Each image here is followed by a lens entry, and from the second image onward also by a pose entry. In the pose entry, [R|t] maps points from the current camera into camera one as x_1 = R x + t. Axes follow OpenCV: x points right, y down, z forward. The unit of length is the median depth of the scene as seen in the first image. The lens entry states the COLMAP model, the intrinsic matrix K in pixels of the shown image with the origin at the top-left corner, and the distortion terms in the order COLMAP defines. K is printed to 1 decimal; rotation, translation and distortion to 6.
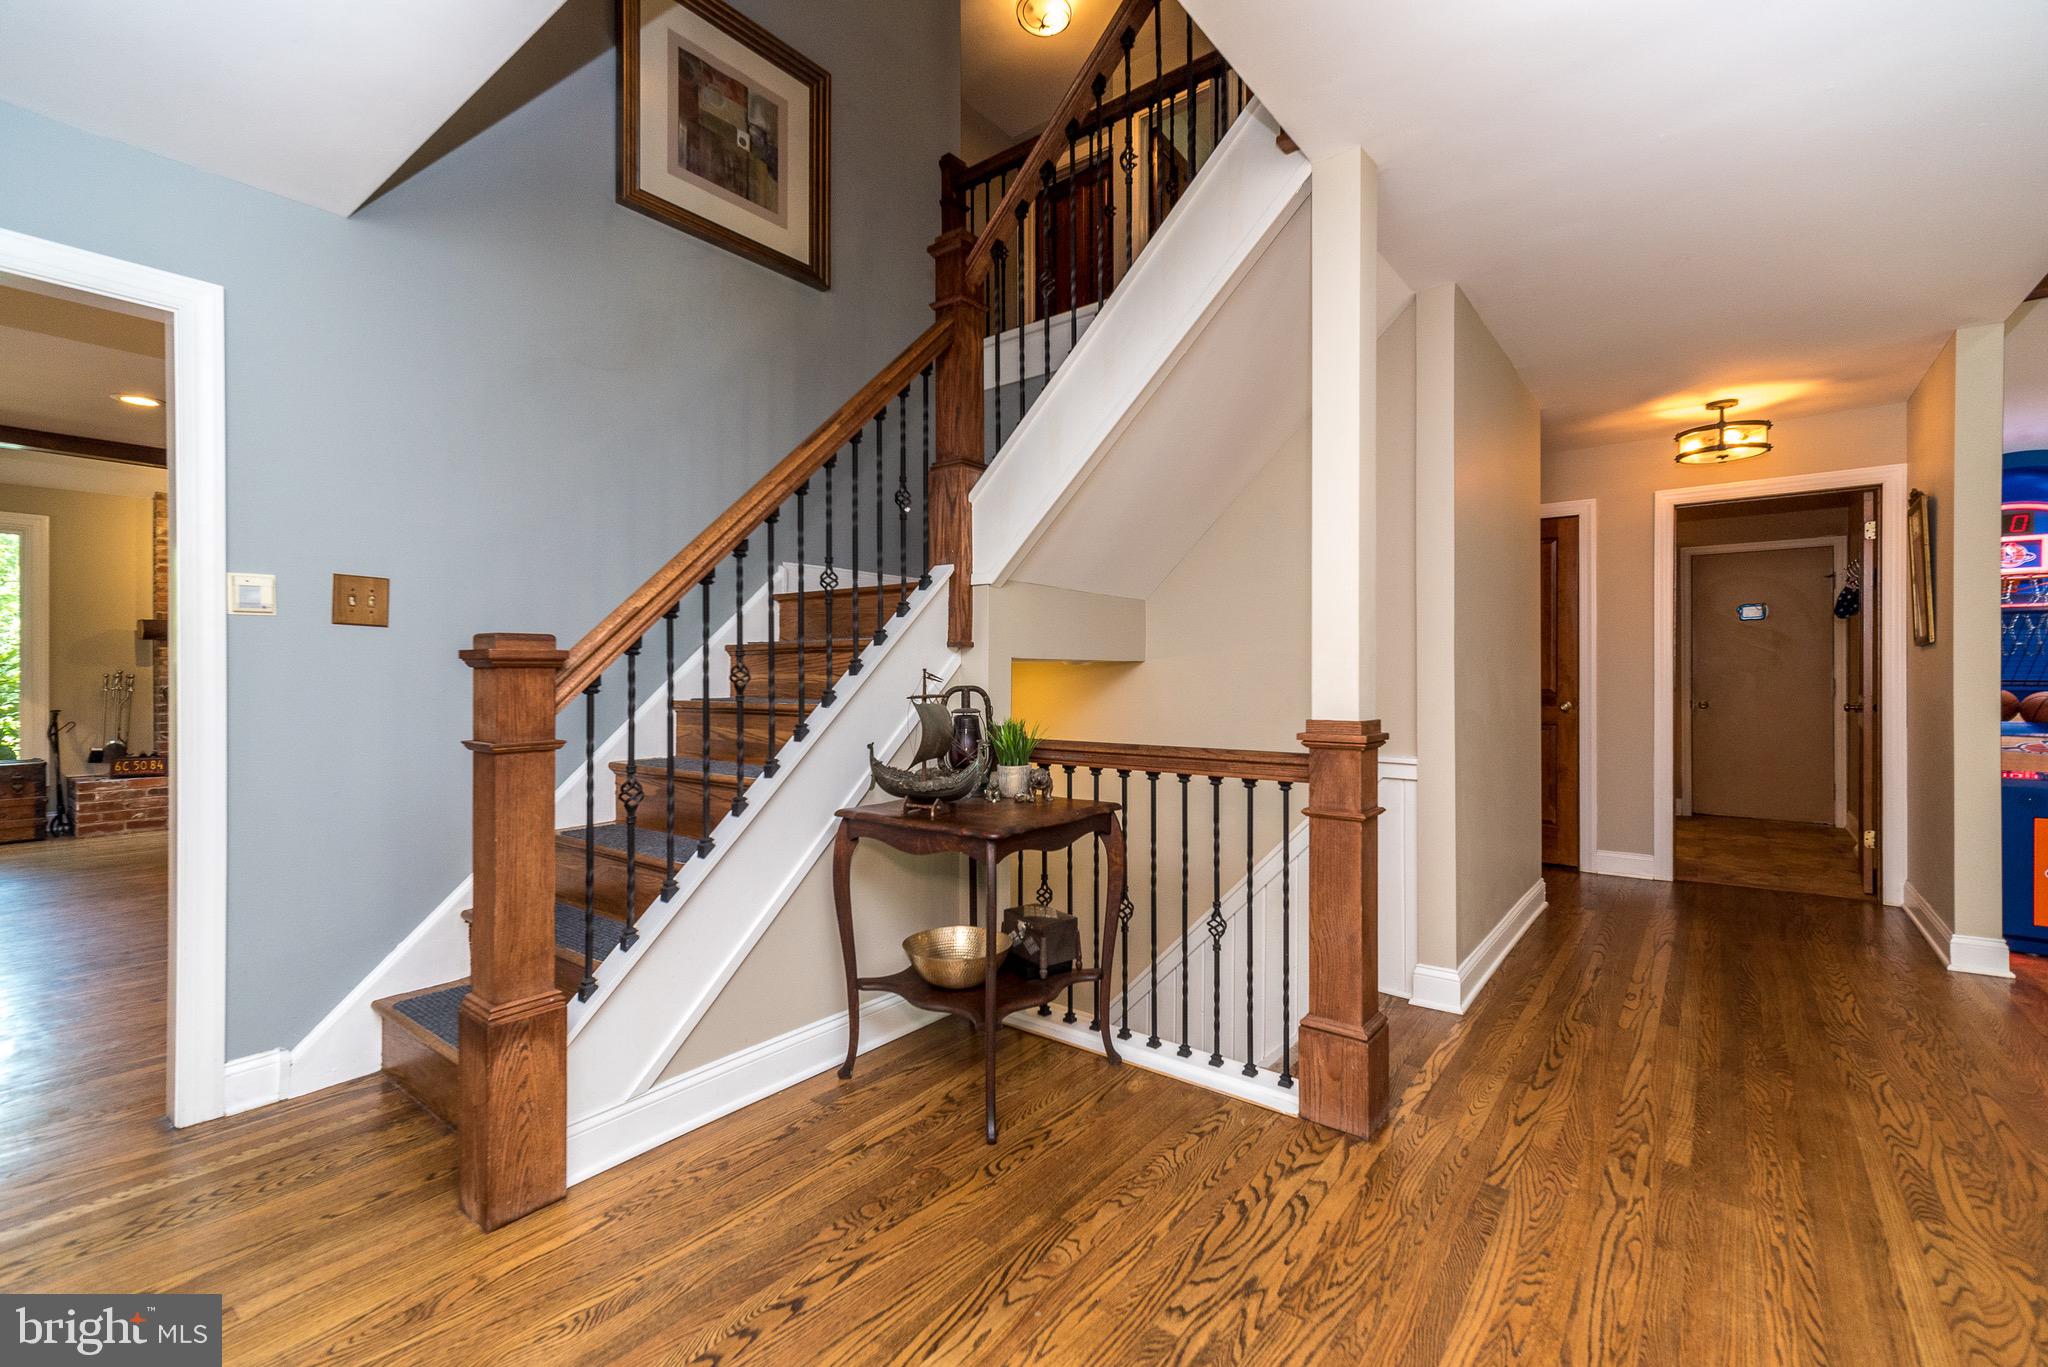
lens RADIAL K [[898.7, 0, 1014.1], [0, 898.7, 676.7], [0, 0, 1]] dist [0.013056, -0.000790]
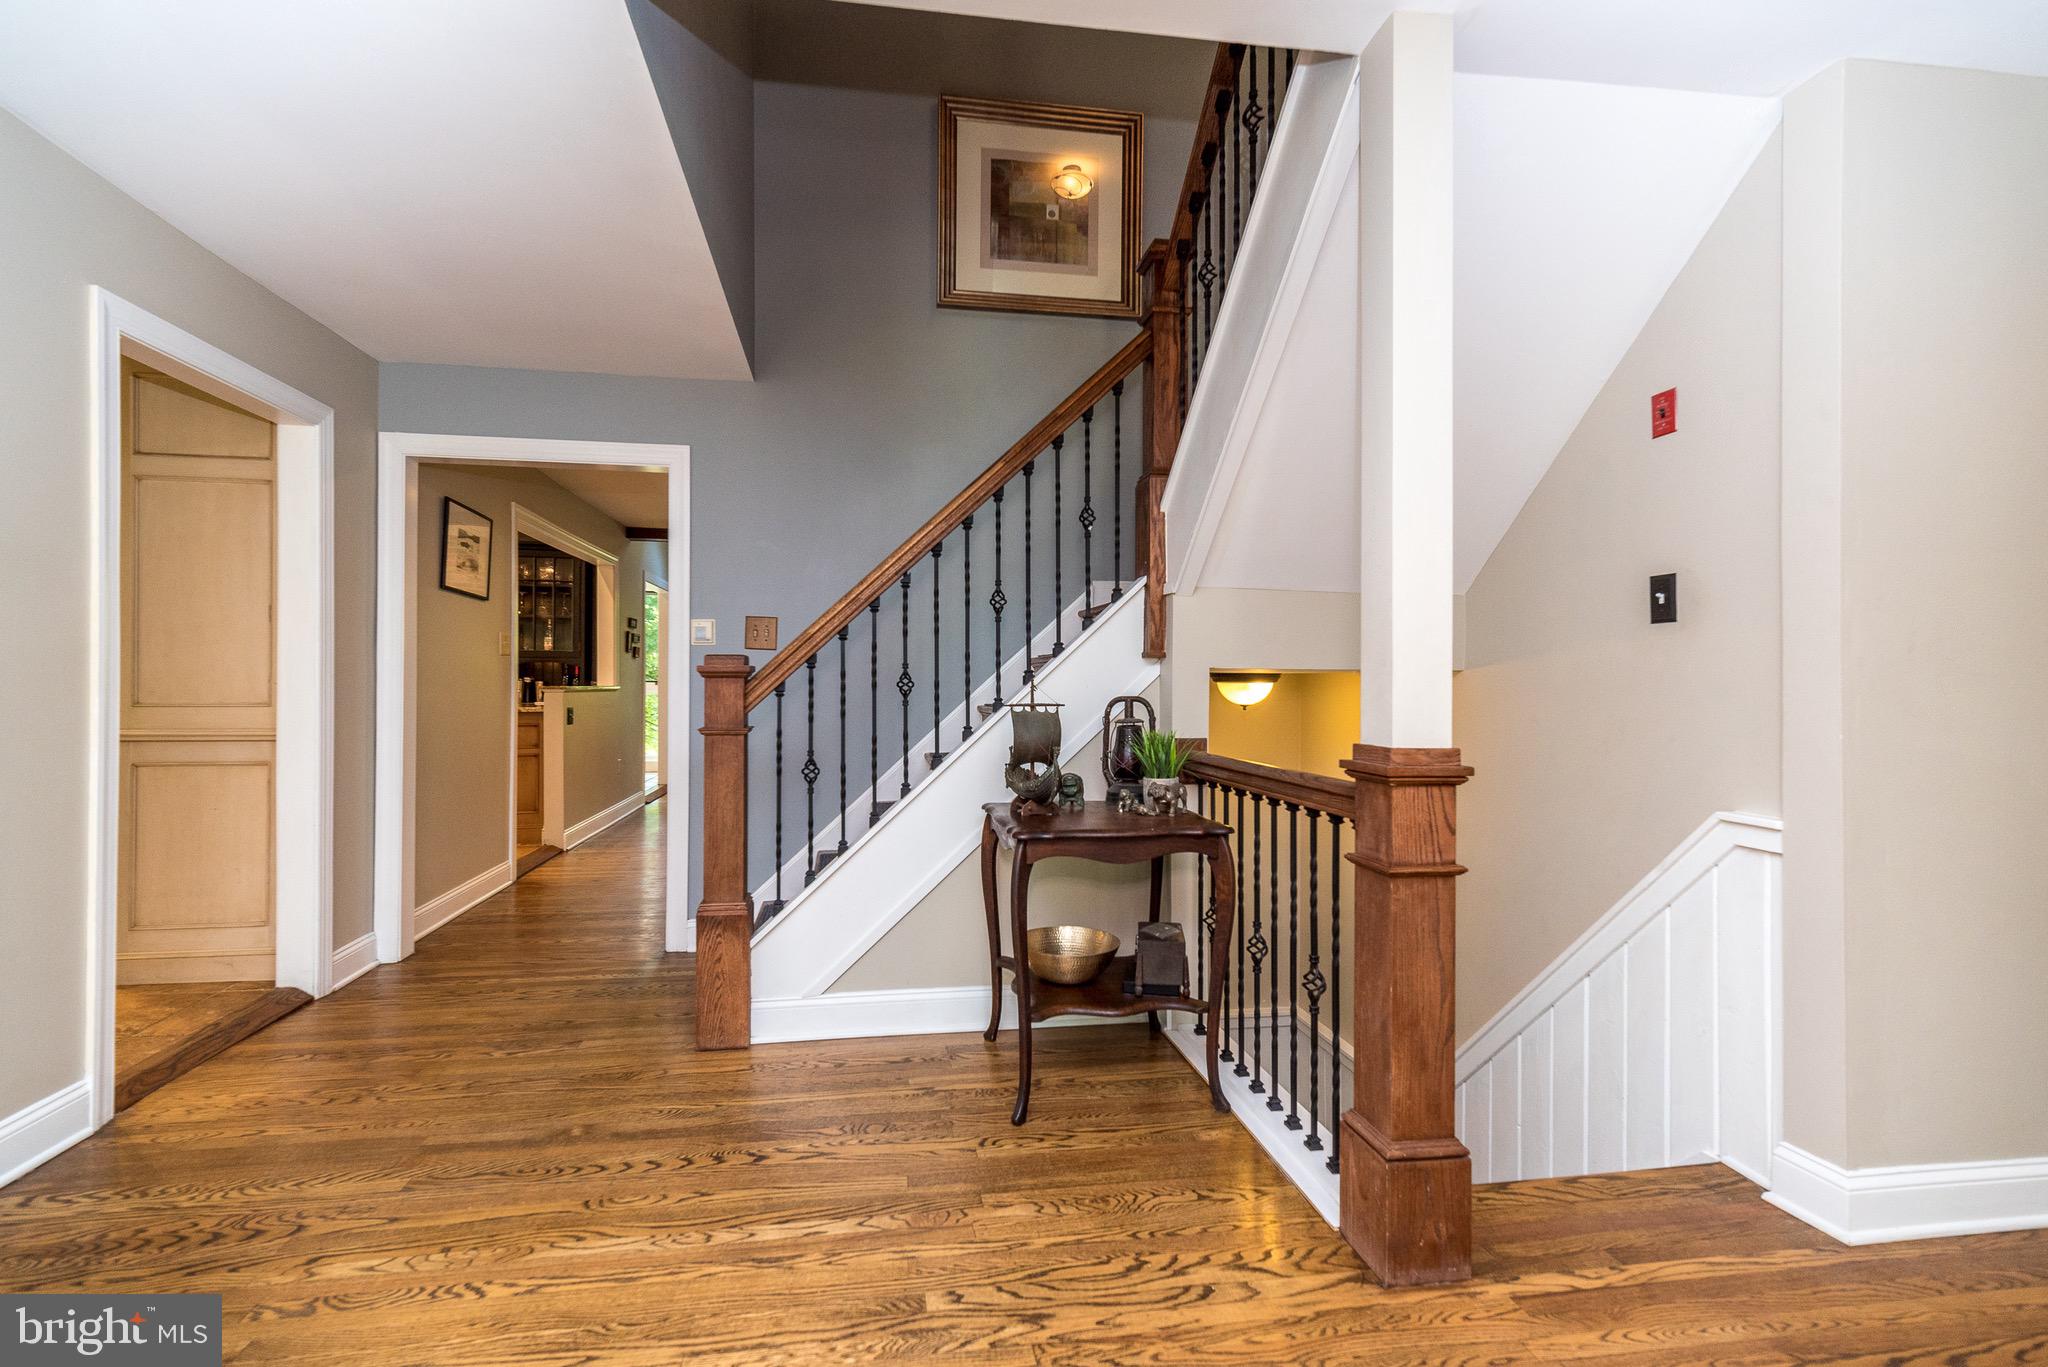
lens RADIAL K [[898.7, 0, 962.9], [0, 898.7, 679.4], [0, 0, 1]] dist [0.013056, -0.000790]
pose [[0.723541, 0.002345, -0.690277, 0.627035], [-0.007234, 0.999965, -0.004185, -0.003562], [0.690243, 0.008021, 0.723533, 0.171445]]
